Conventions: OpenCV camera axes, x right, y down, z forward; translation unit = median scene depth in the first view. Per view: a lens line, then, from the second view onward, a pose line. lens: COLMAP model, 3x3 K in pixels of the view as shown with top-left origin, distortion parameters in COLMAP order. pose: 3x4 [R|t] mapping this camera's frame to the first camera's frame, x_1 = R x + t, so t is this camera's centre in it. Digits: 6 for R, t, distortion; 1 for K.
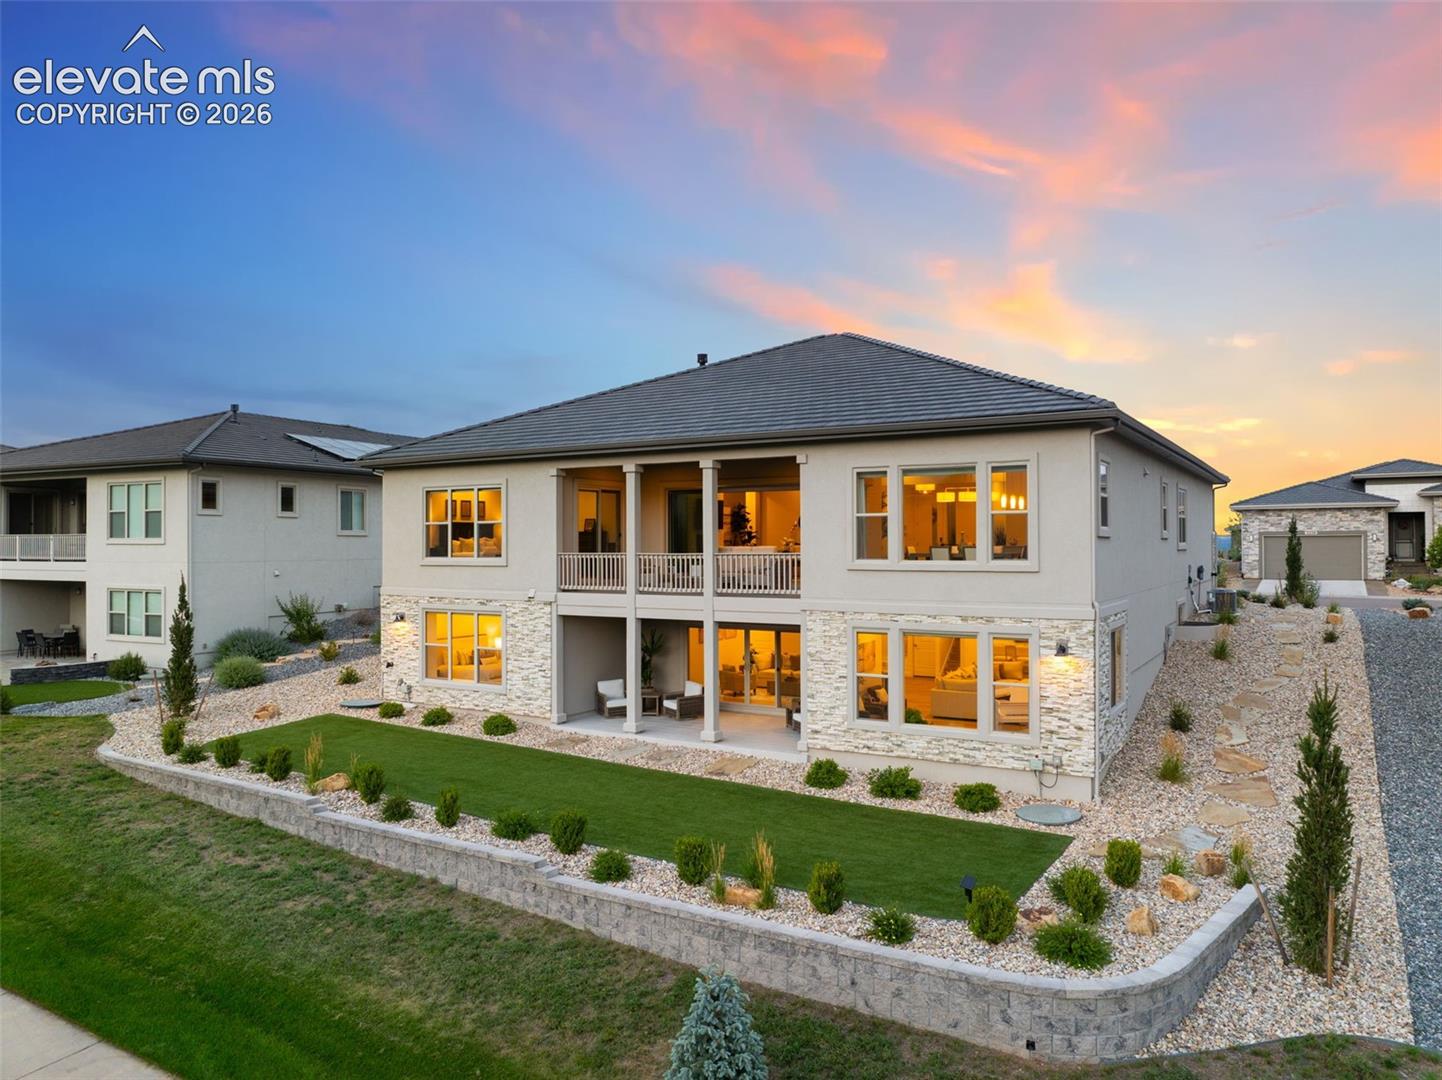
lens RADIAL K [[1018.7, 0, 721.0], [0, 1018.7, 540.0], [0, 0, 1]] dist [-0.072414, 0.040712]
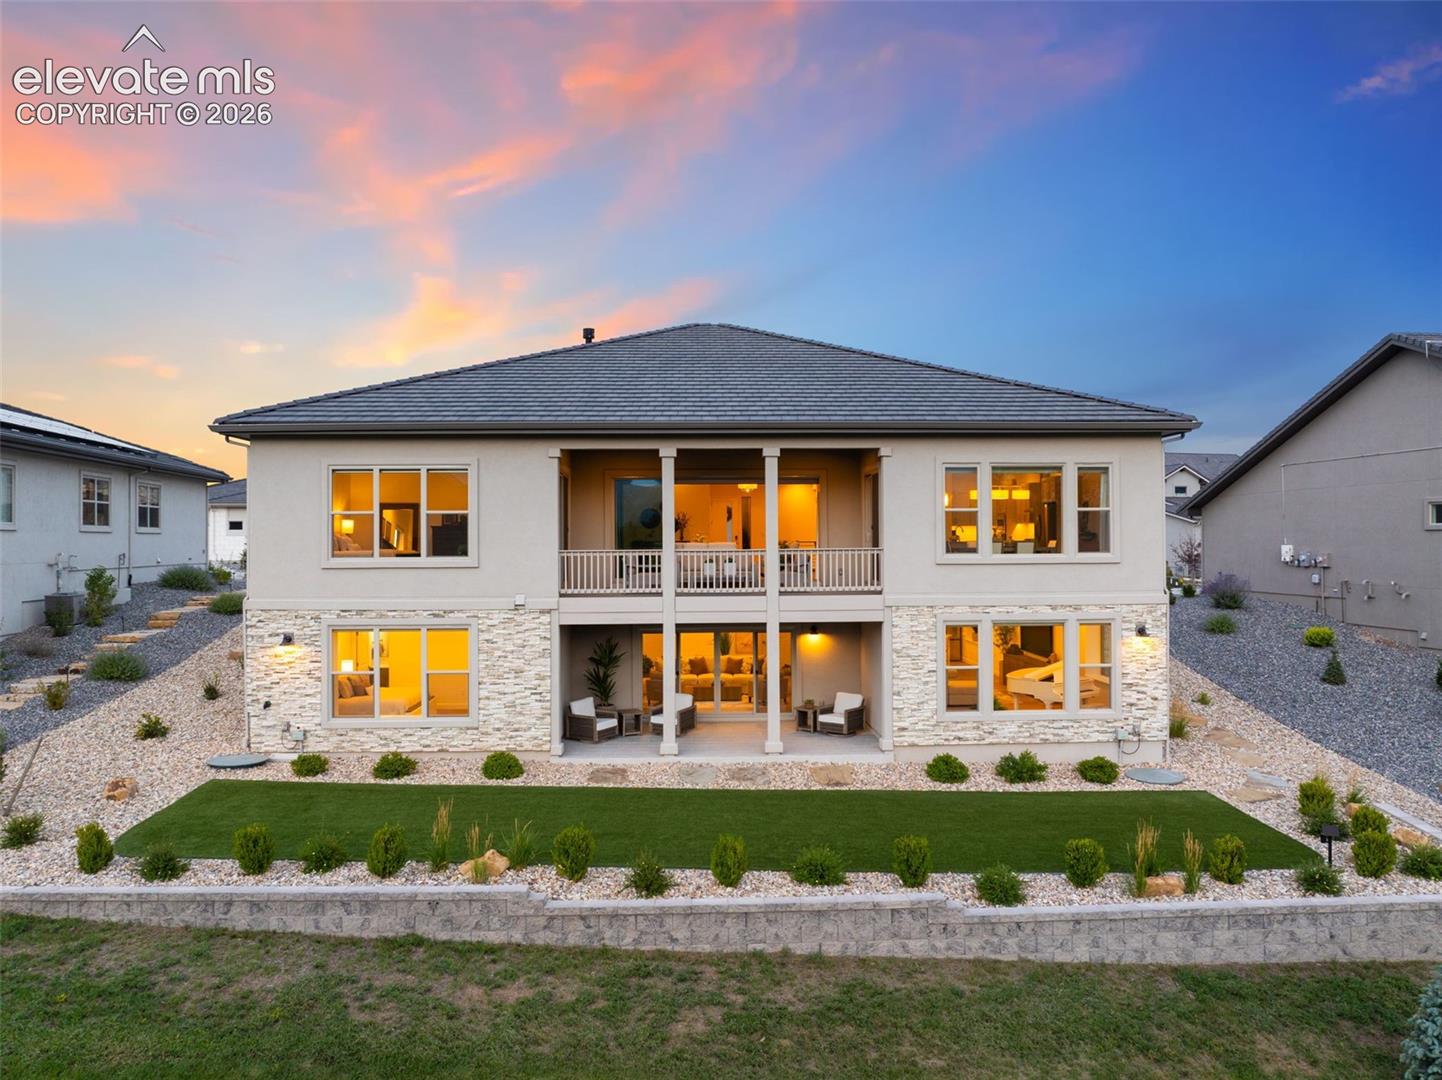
lens RADIAL K [[1018.7, 0, 721.0], [0, 1018.7, 540.0], [0, 0, 1]] dist [-0.072414, 0.040712]
pose [[0.836223, 0.001697, 0.548387, -0.654879], [0.000930, 0.999989, -0.004512, 0.010609], [-0.548389, 0.004283, 0.836212, 0.301426]]
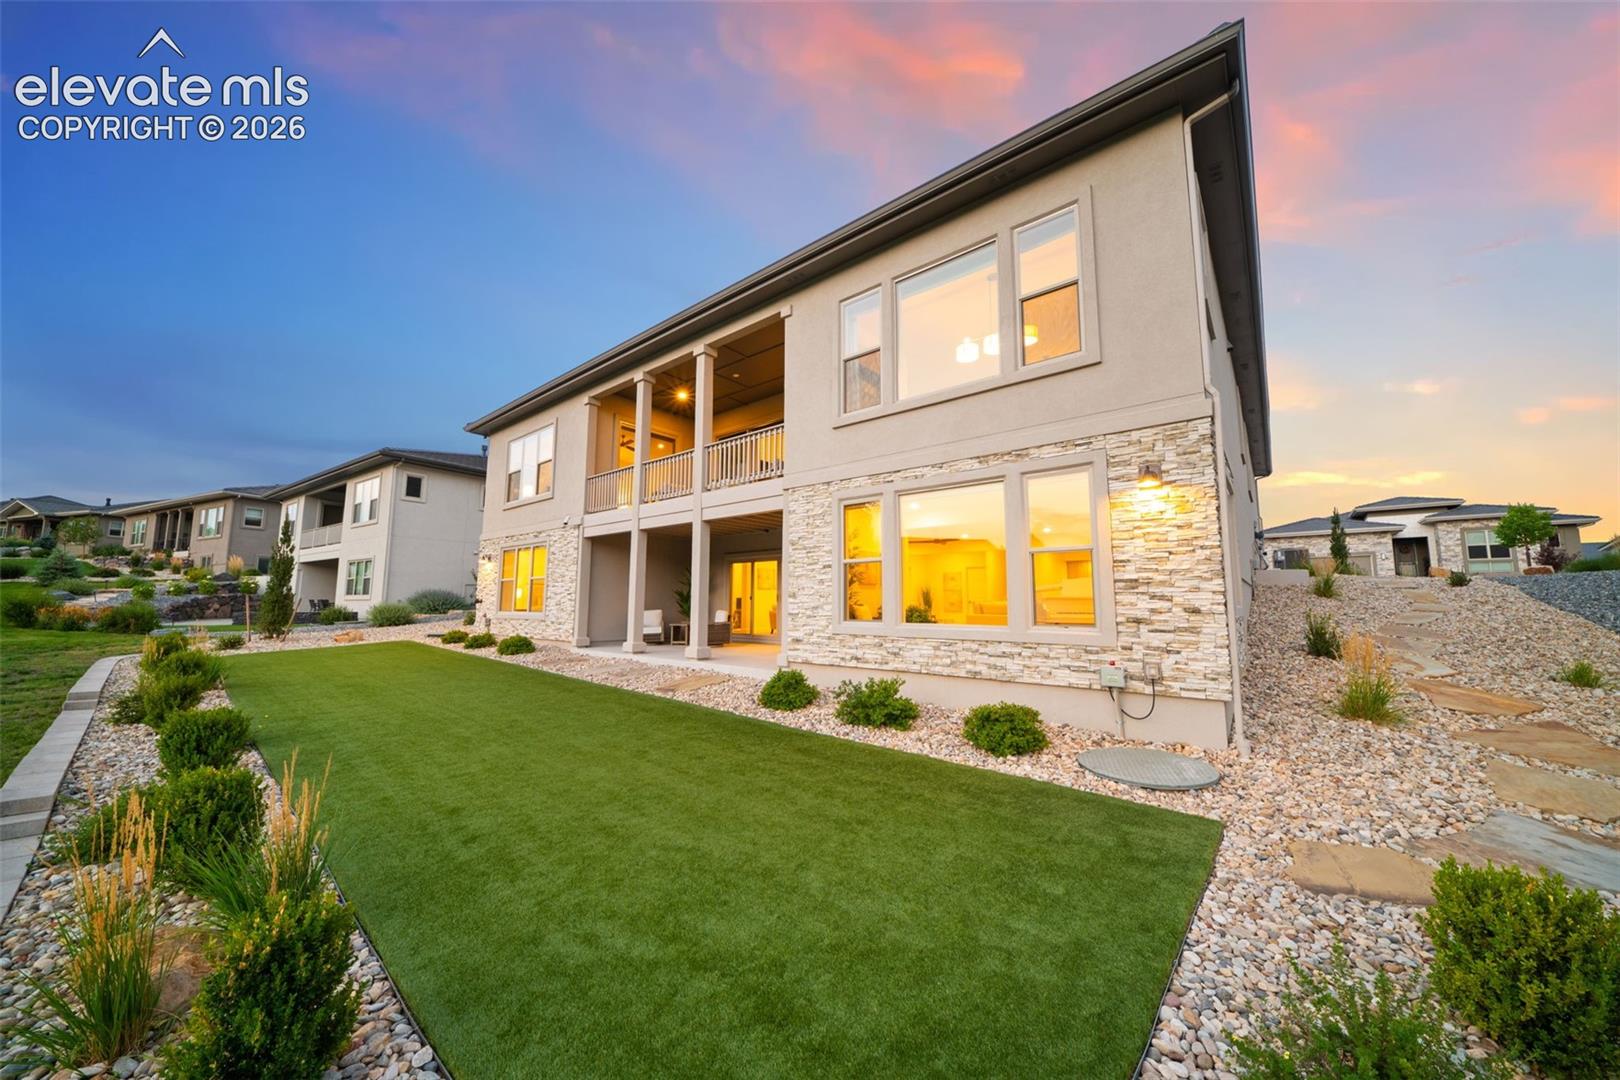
lens RADIAL K [[562.5, 0, 804.9], [0, 562.5, 548.2], [0, 0, 1]] dist [-0.000055, -0.002657]
pose [[0.988162, -0.006107, -0.153295, 0.182886], [-0.008937, 0.995219, -0.097256, 0.176798], [0.153156, 0.097474, 0.983383, 0.630134]]
